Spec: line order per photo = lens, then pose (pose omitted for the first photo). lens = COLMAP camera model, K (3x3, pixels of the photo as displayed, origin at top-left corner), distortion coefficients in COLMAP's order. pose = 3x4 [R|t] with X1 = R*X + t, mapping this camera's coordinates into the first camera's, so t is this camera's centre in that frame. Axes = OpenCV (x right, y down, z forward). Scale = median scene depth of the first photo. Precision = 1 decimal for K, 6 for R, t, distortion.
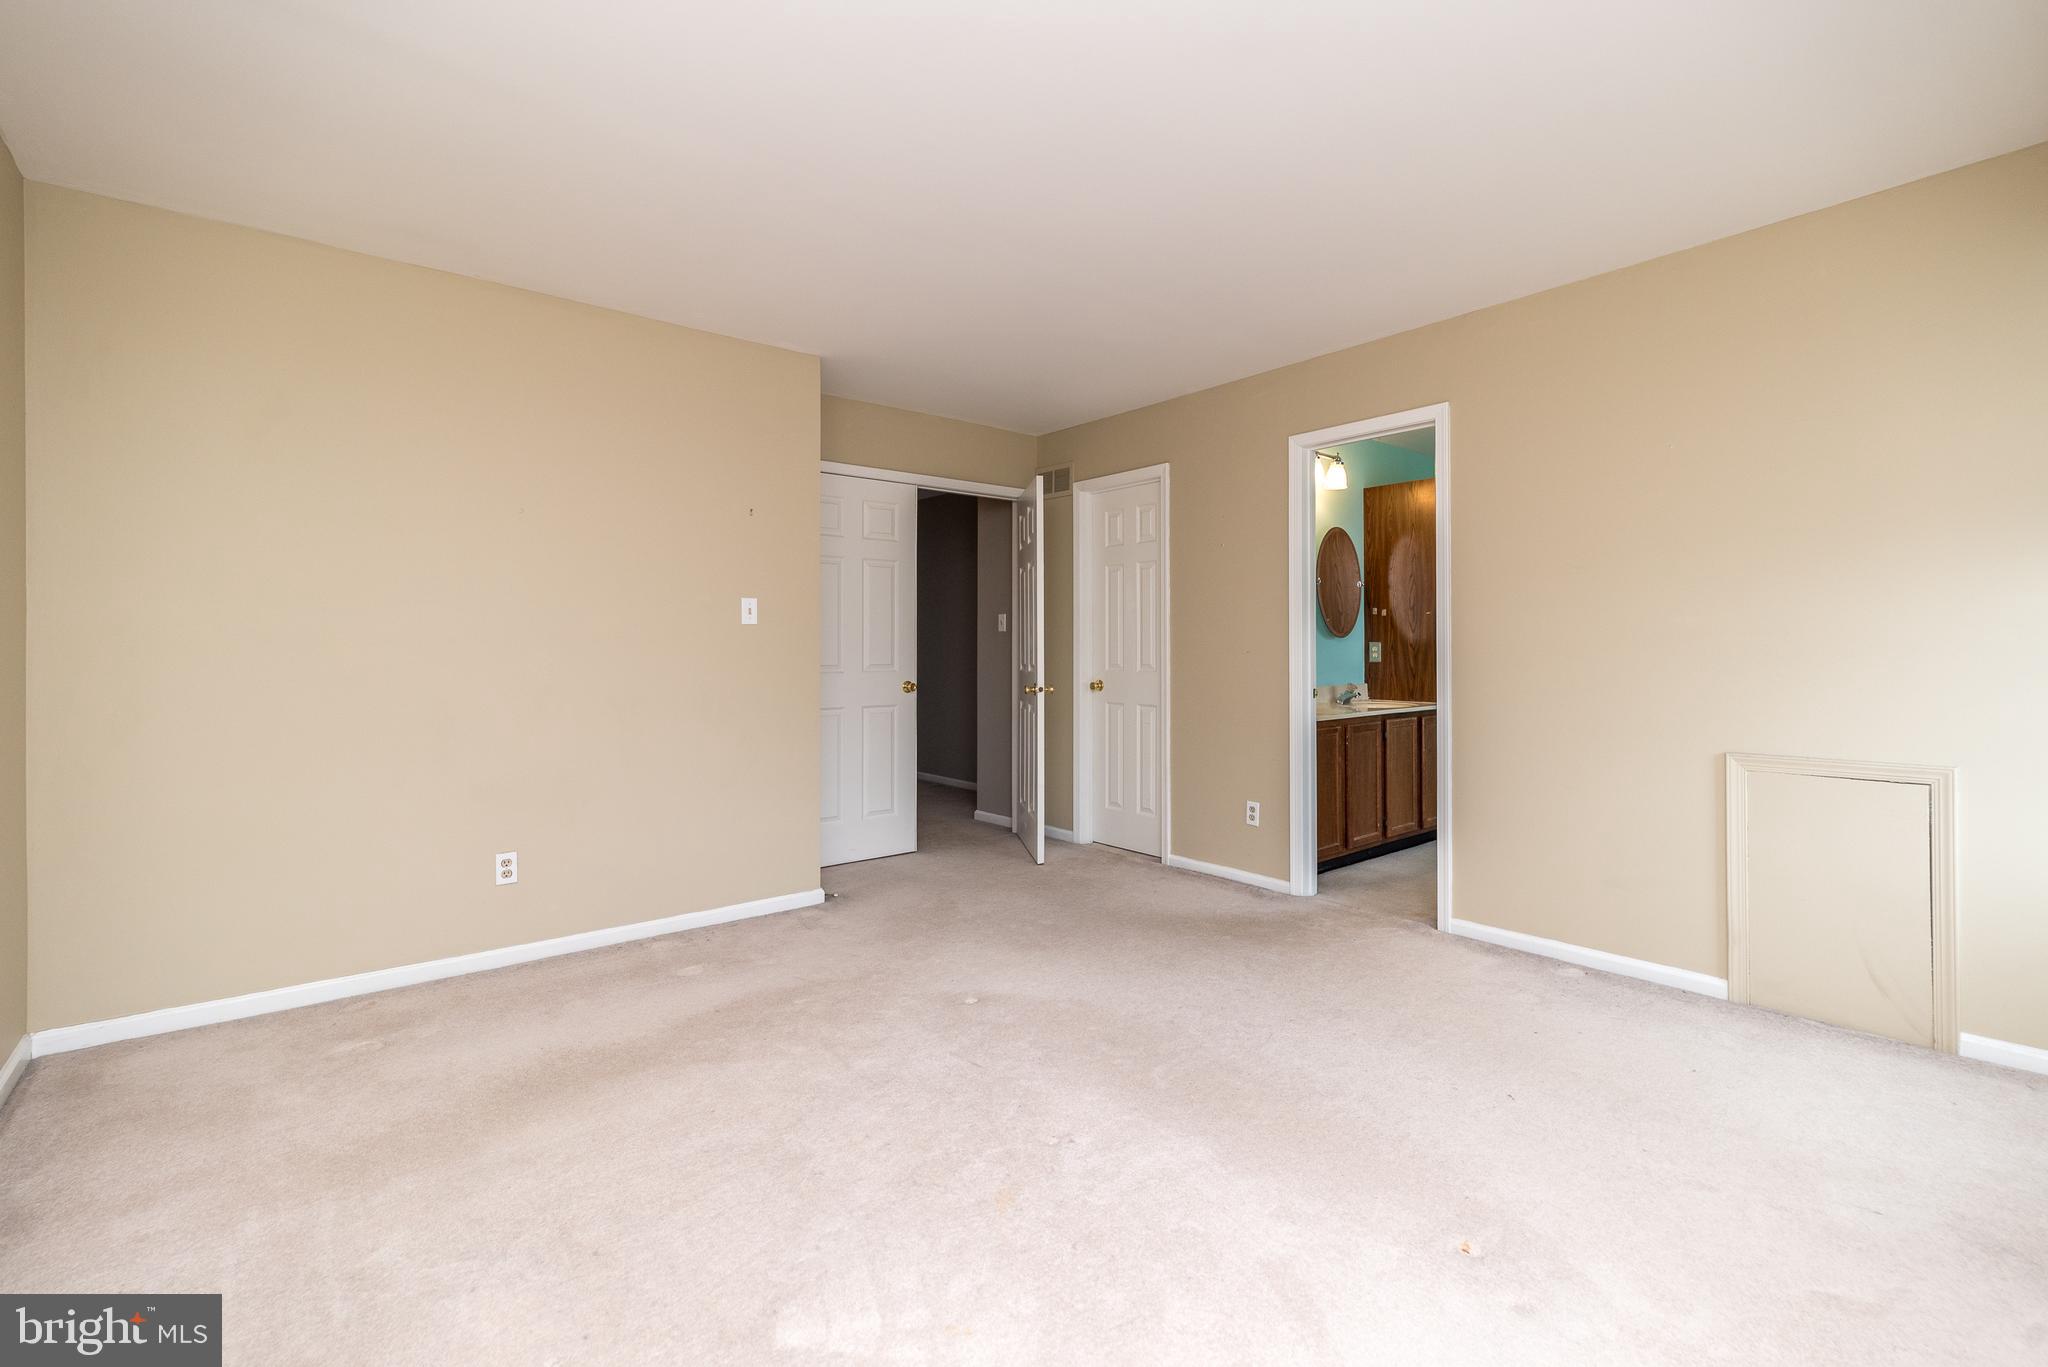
lens RADIAL K [[893.2, 0, 1021.1], [0, 893.2, 658.9], [0, 0, 1]] dist [0.022127, -0.000084]
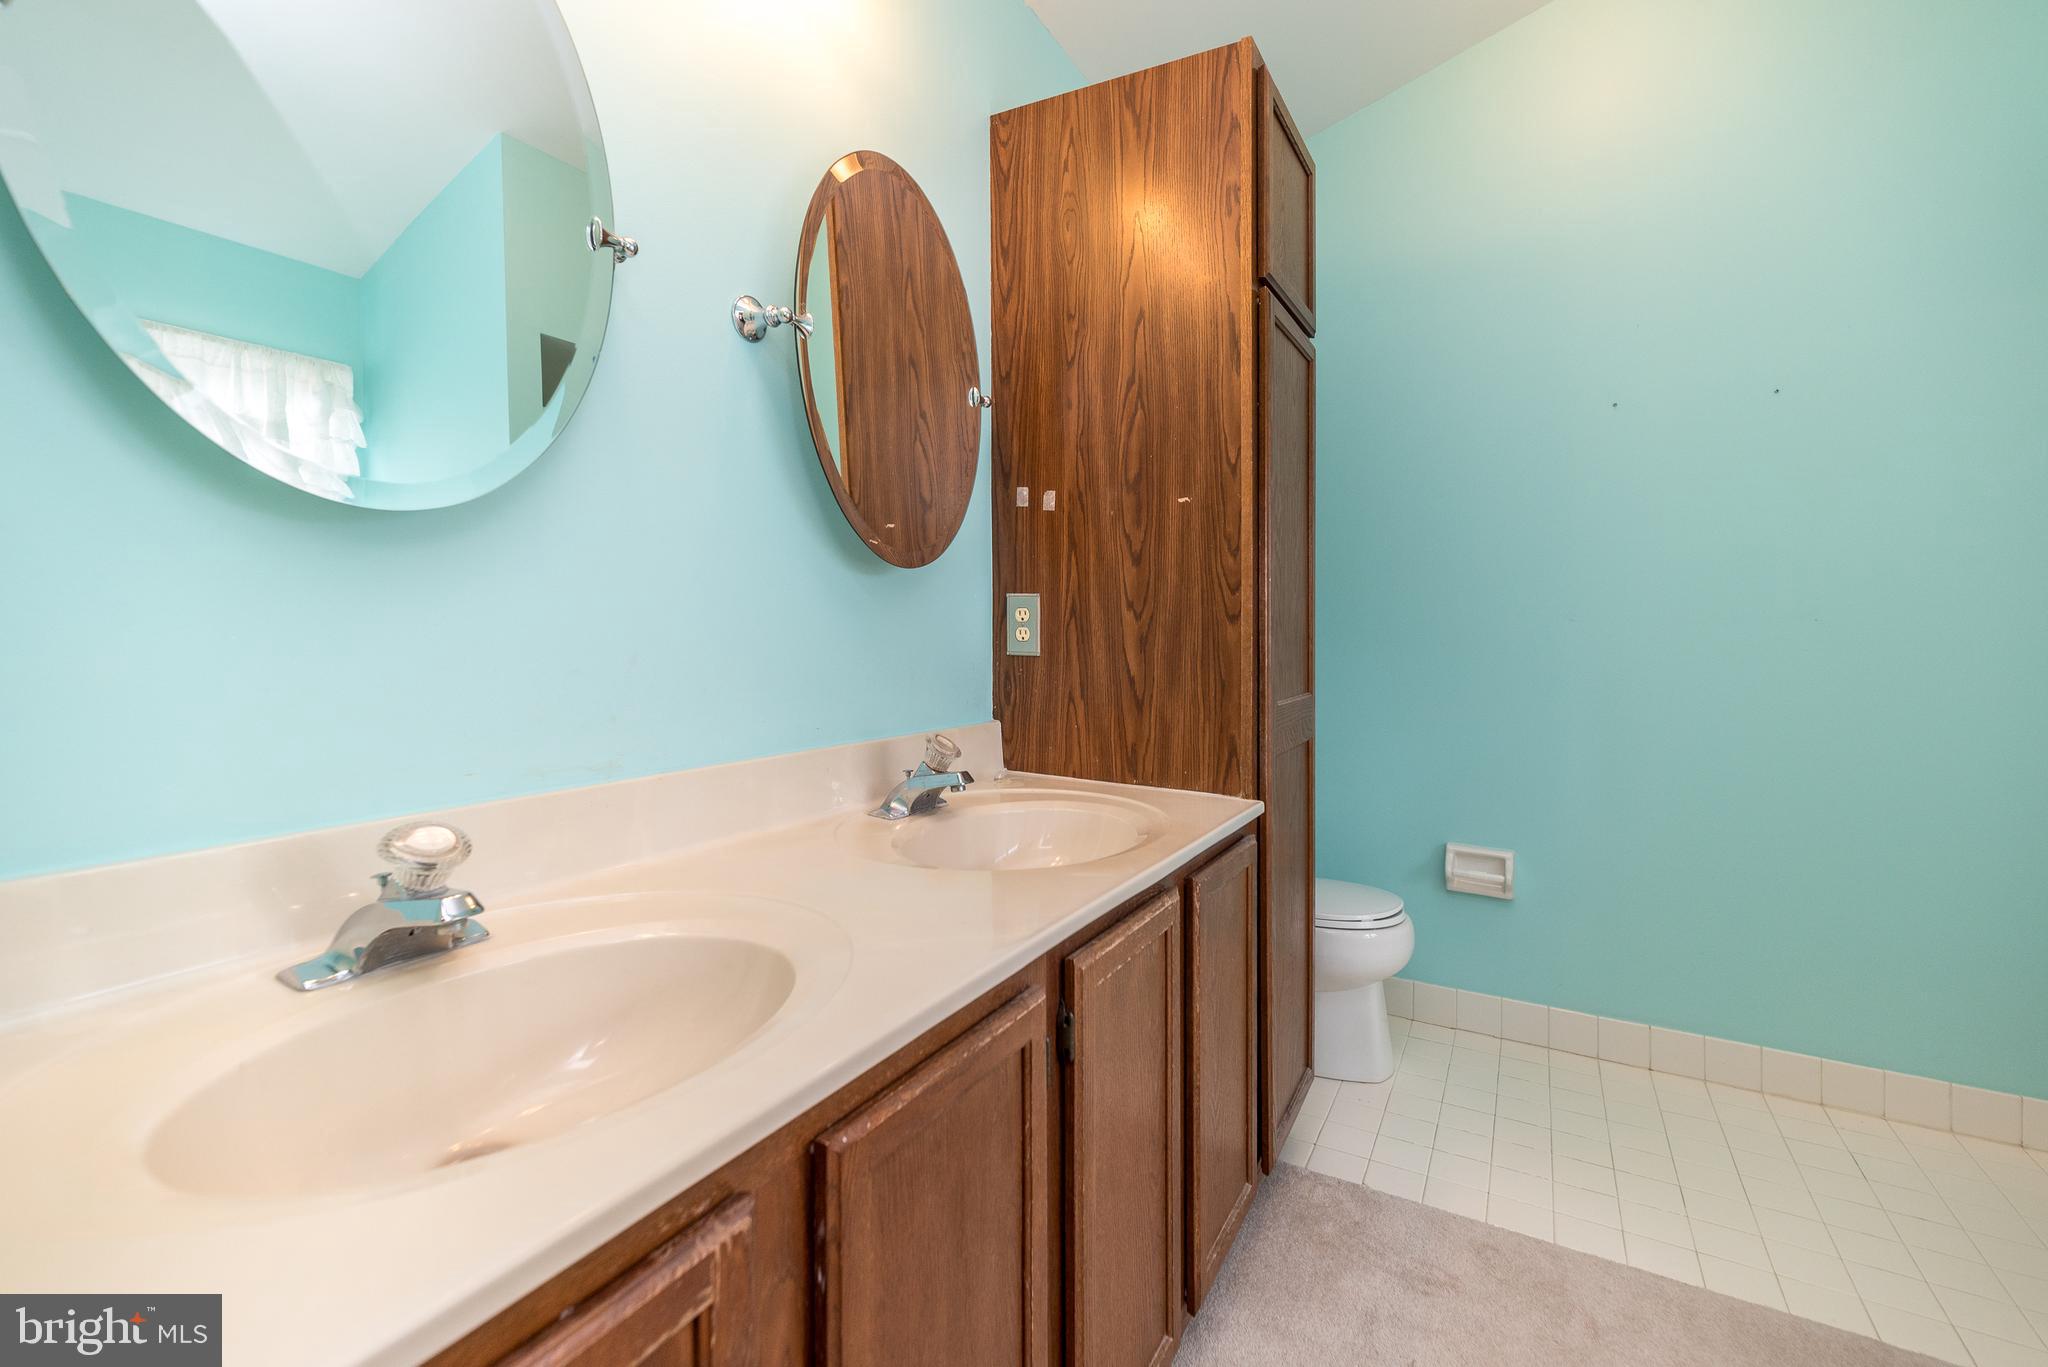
lens RADIAL K [[913.6, 0, 1023.3], [0, 913.6, 653.8], [0, 0, 1]] dist [-0.003029, -0.000315]
pose [[0.928067, -0.005026, 0.372380, 0.273809], [-0.003382, 0.999754, 0.021923, -0.004387], [-0.372398, -0.021605, 0.927821, 0.697617]]
